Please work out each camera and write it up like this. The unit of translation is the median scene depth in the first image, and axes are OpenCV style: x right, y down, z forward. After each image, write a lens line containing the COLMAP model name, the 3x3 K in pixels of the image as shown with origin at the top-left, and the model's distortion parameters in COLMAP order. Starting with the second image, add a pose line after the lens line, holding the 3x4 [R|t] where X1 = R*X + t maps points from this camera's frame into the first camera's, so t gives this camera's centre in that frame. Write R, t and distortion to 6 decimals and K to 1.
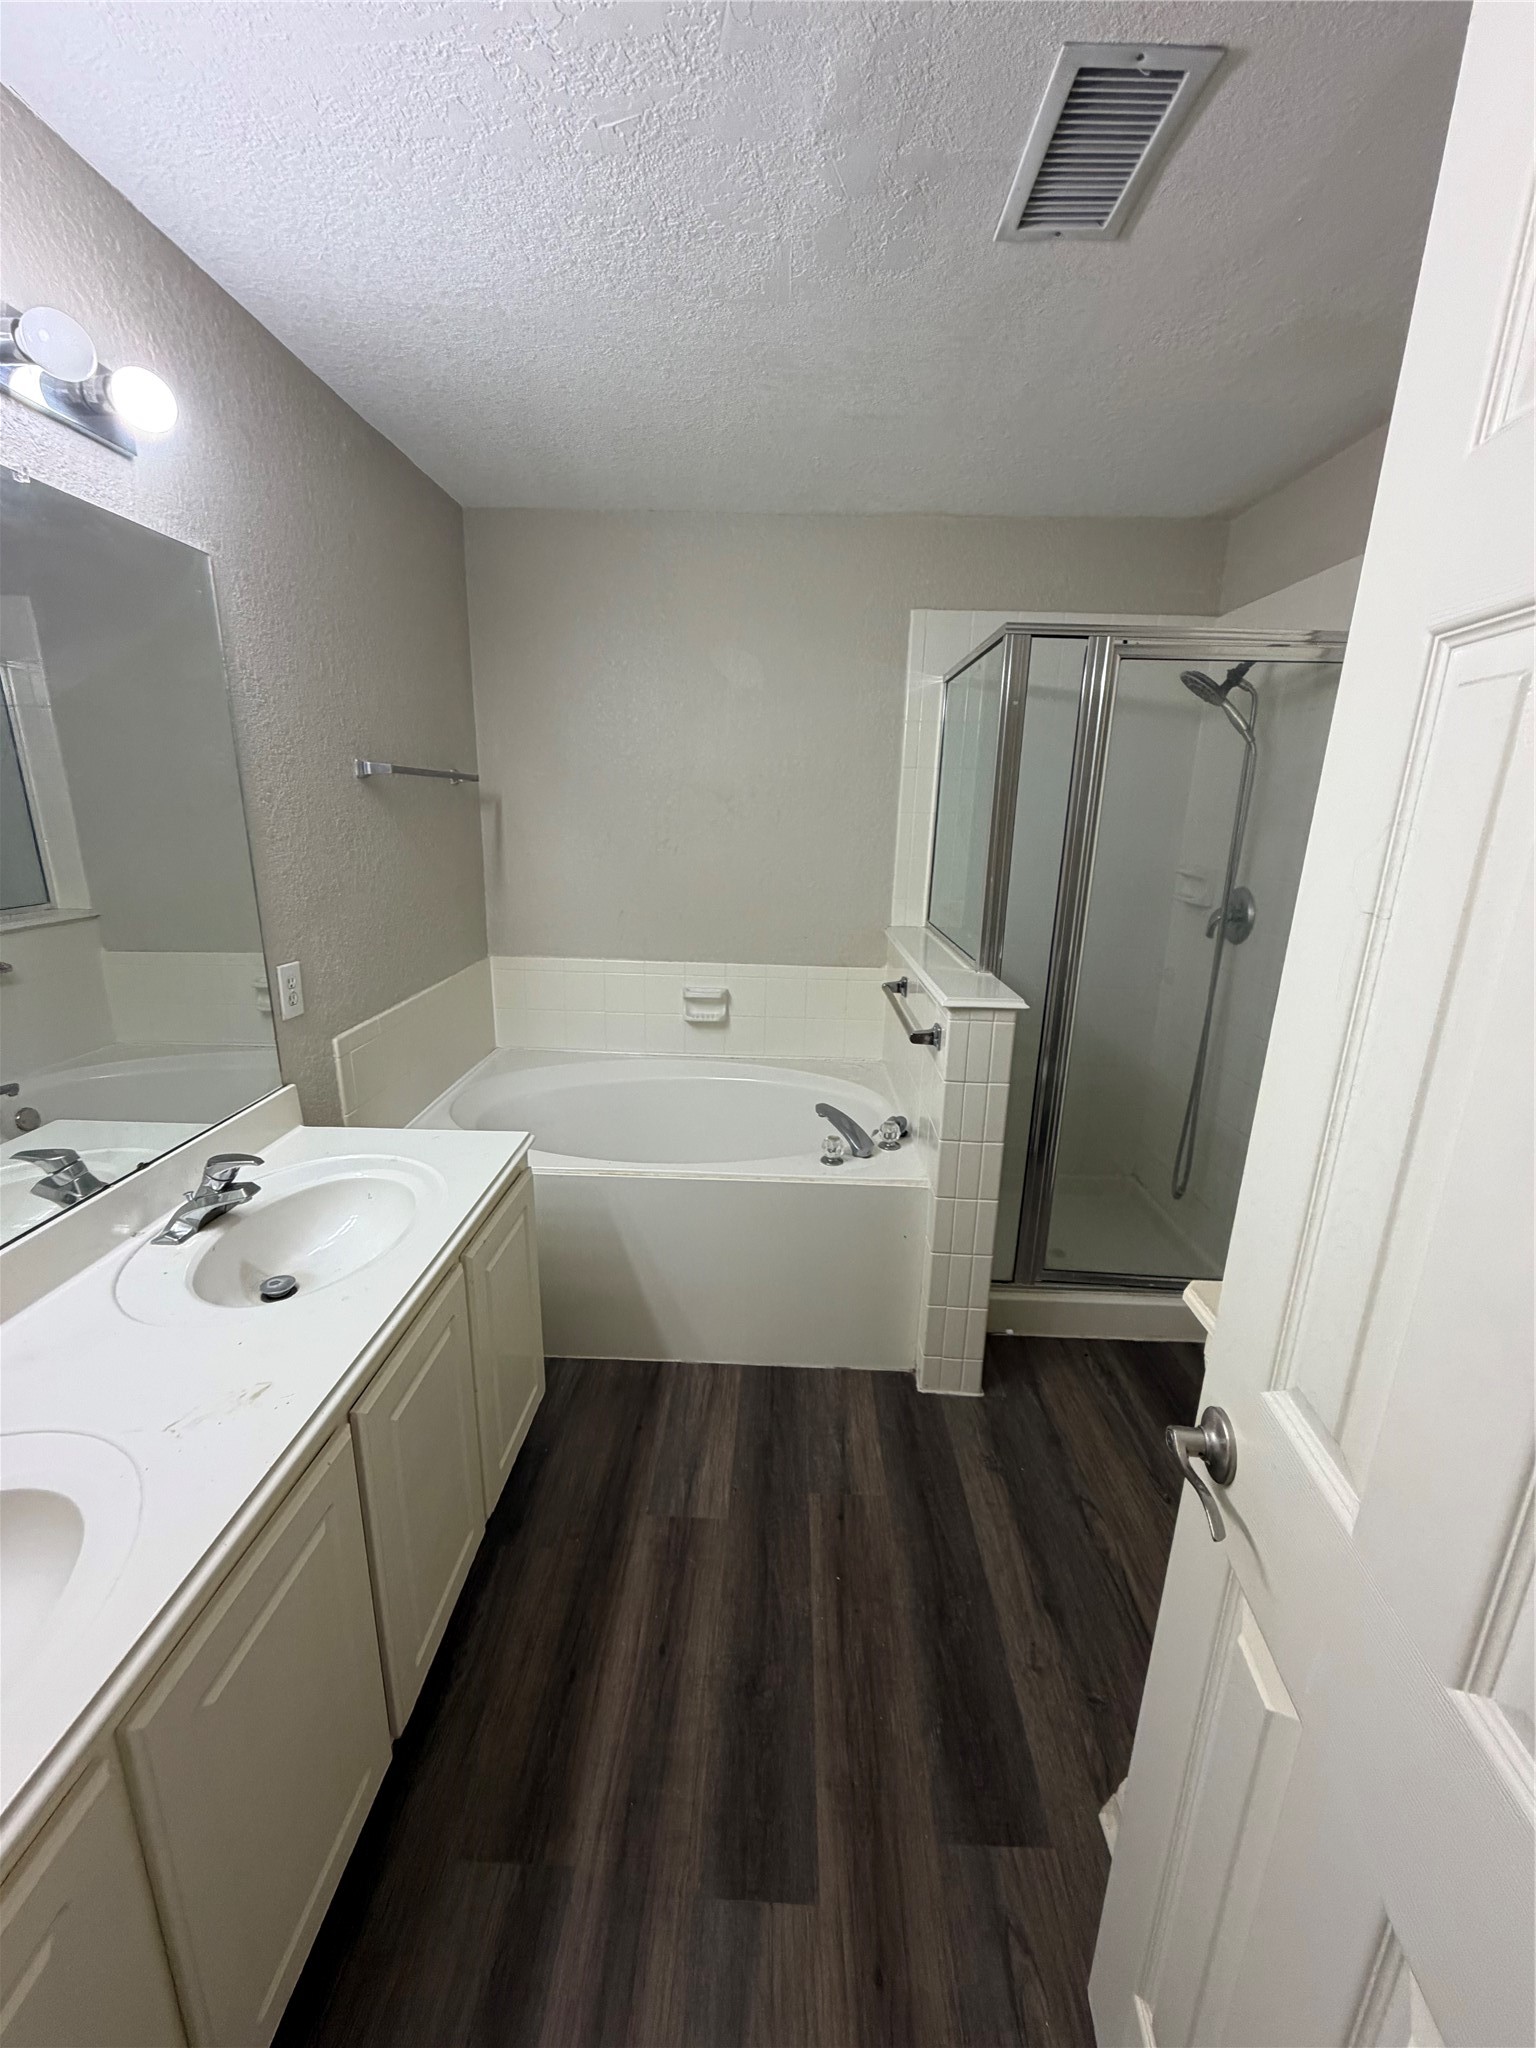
lens RADIAL K [[814.6, 0, 768.9], [0, 814.6, 1018.1], [0, 0, 1]] dist [-0.000109, -0.000348]
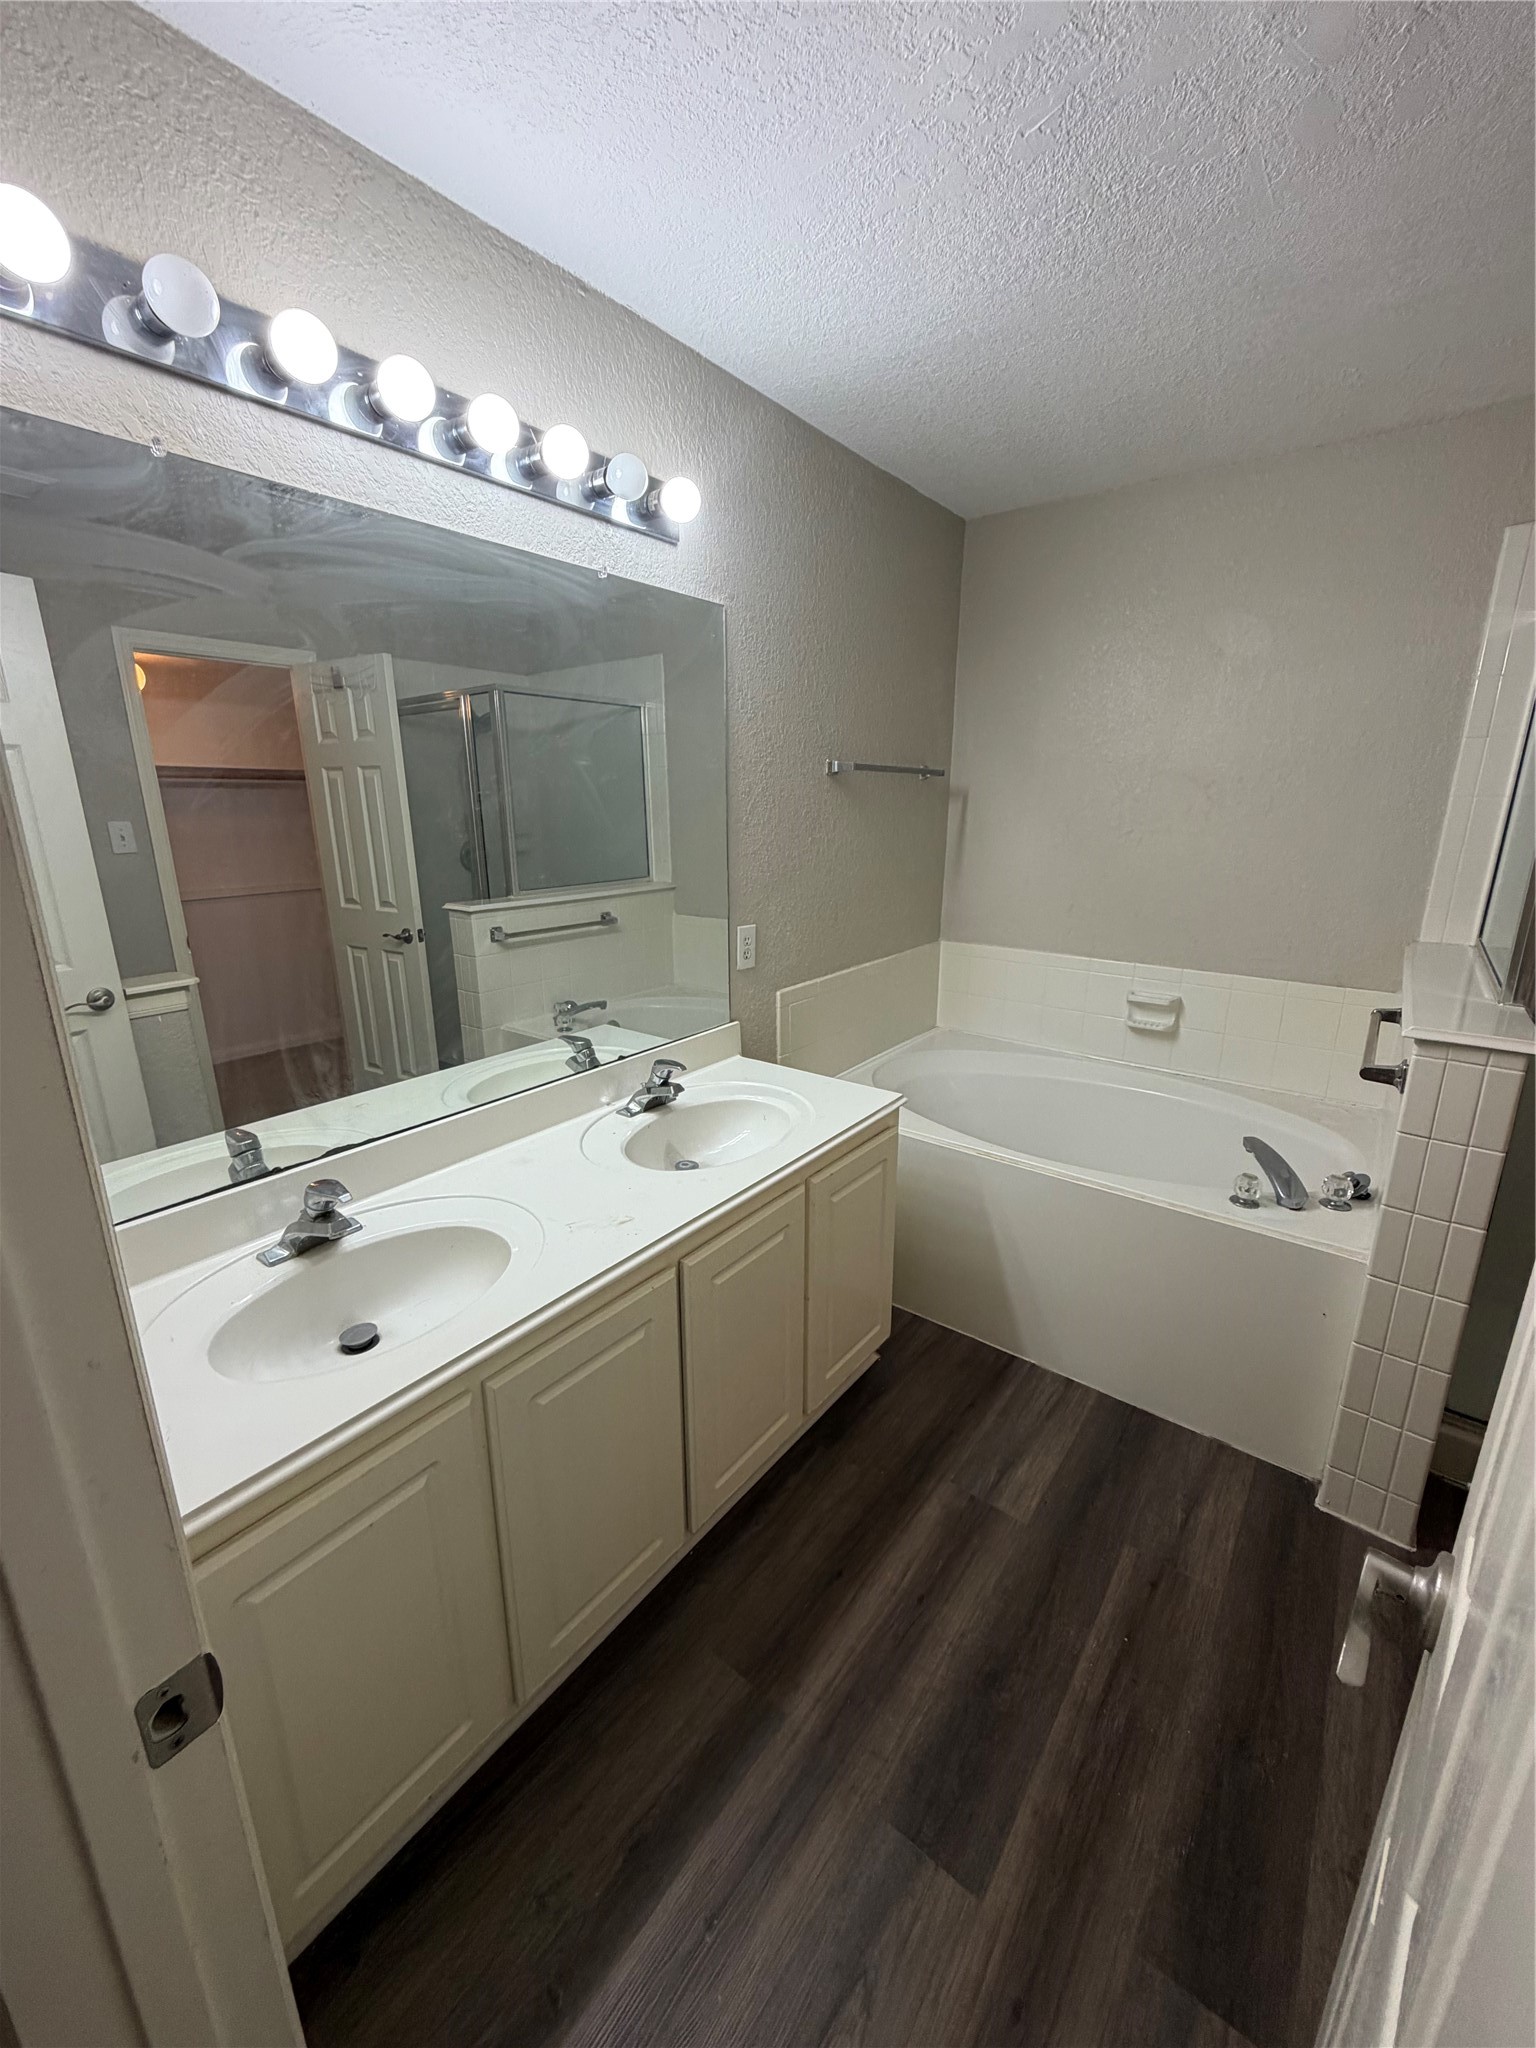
lens RADIAL K [[814.6, 0, 768.9], [0, 814.6, 1018.1], [0, 0, 1]] dist [-0.000109, -0.000348]
pose [[0.807197, 0.132459, -0.575228, 0.175659], [-0.132813, 0.990265, 0.041659, 0.017583], [0.575147, 0.042771, 0.816932, 0.003746]]
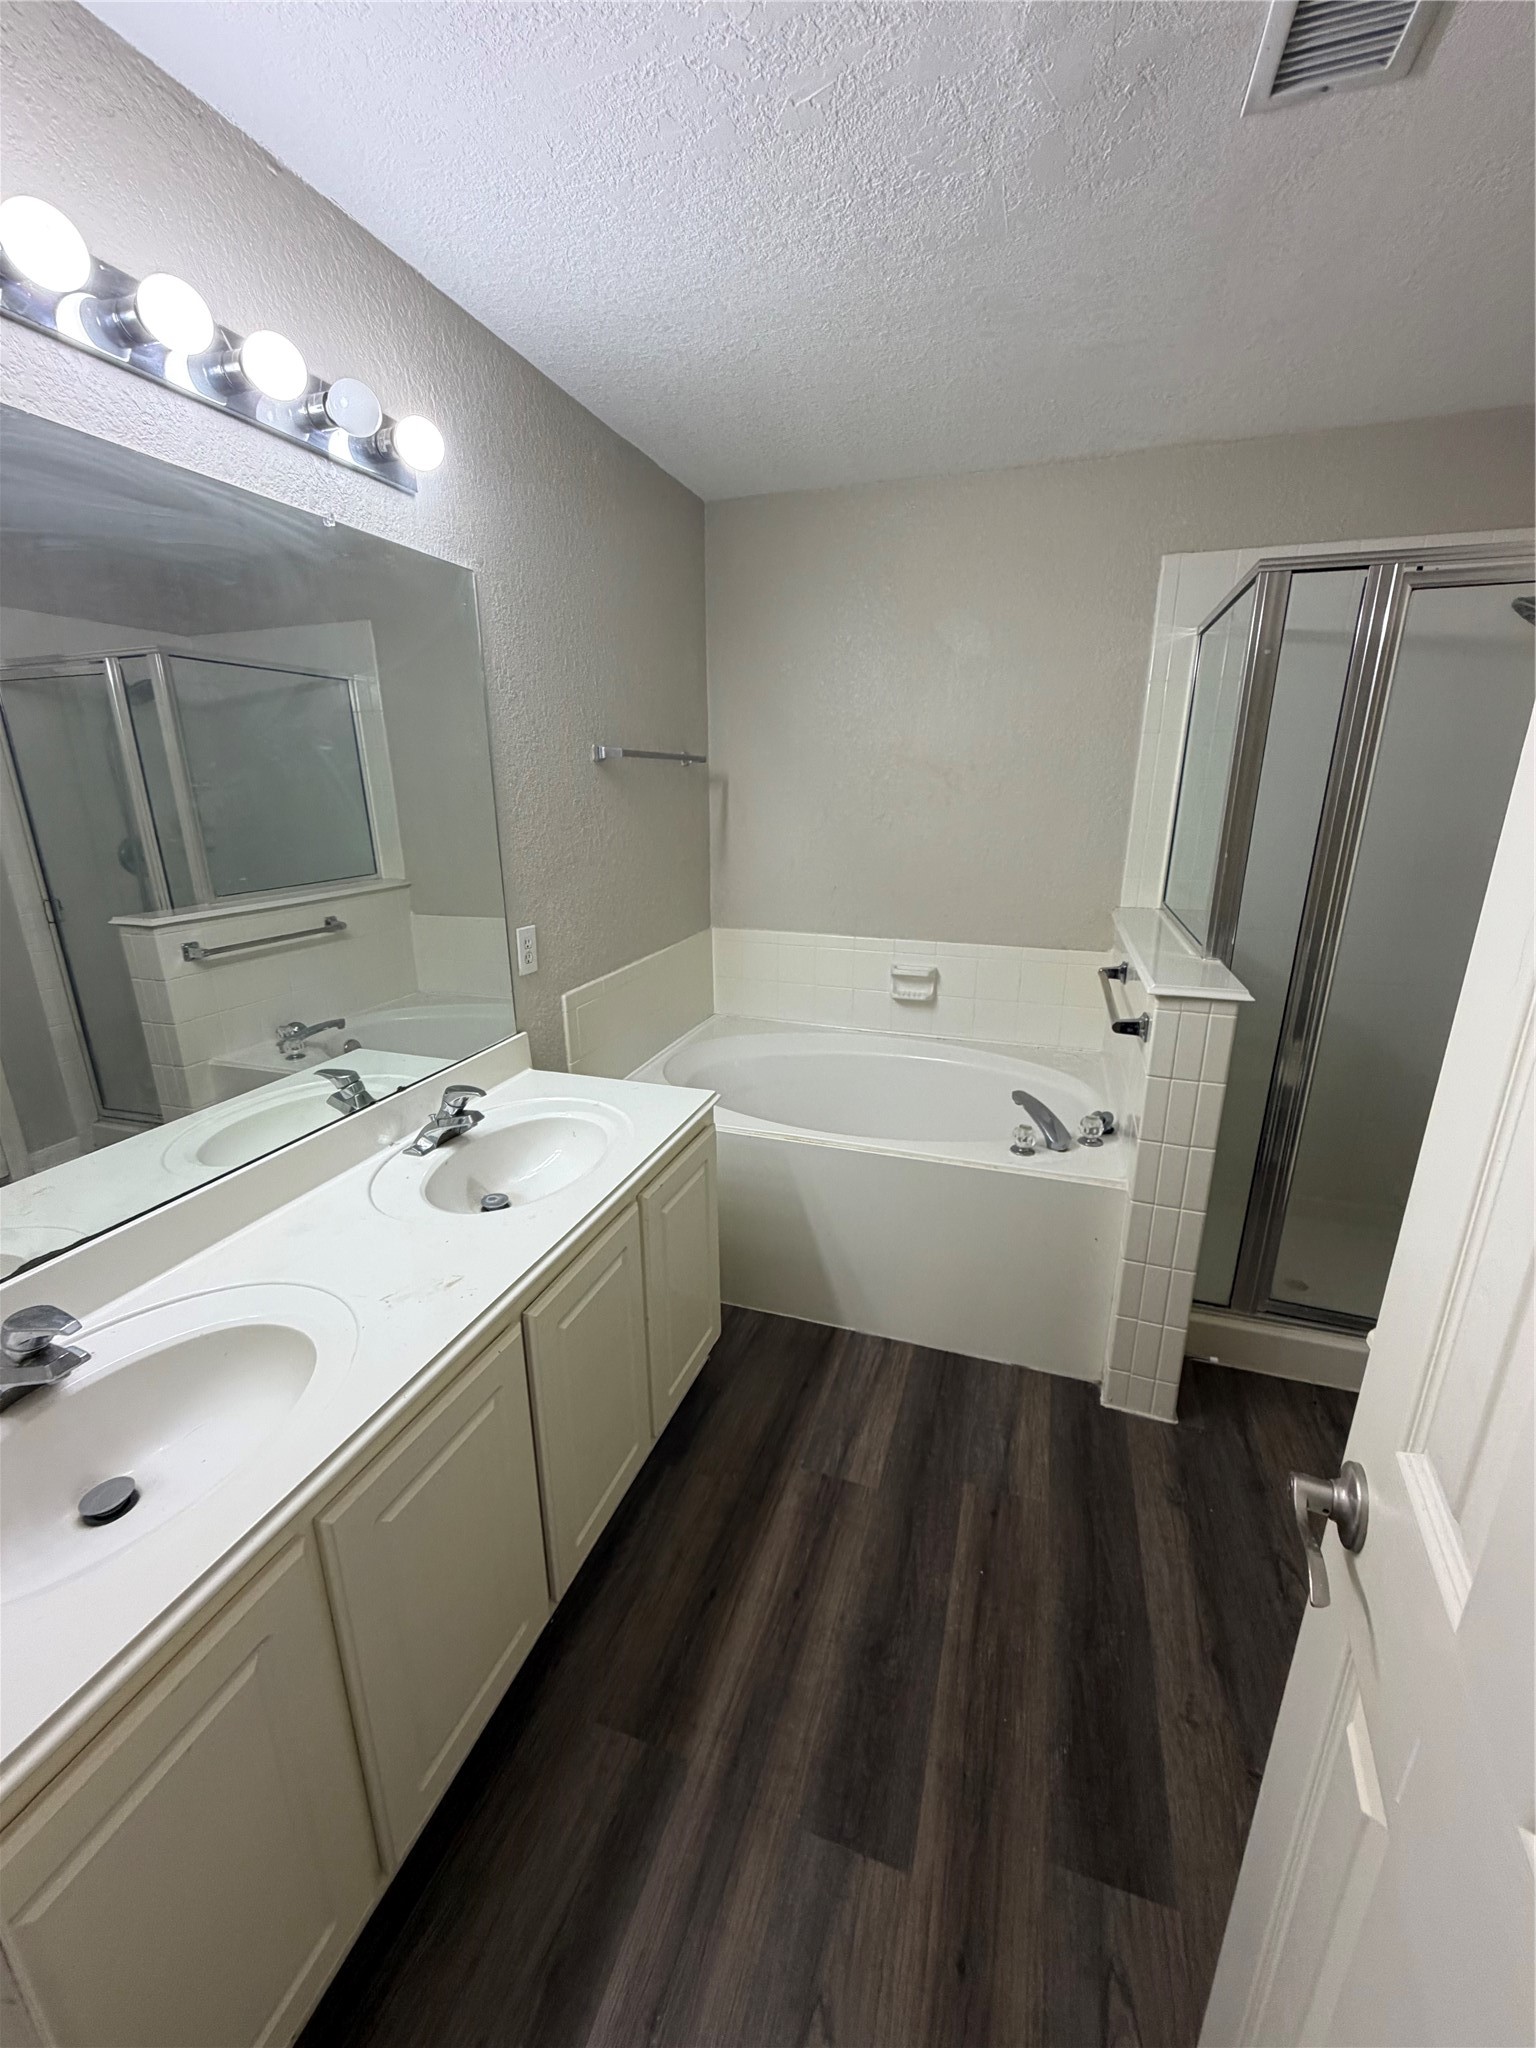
lens RADIAL K [[814.6, 0, 768.9], [0, 814.6, 1018.1], [0, 0, 1]] dist [-0.000109, -0.000348]
pose [[0.954862, 0.060159, -0.290895, 0.077419], [-0.053028, 0.998069, 0.032340, 0.006175], [0.292279, -0.015455, 0.956208, 0.002223]]
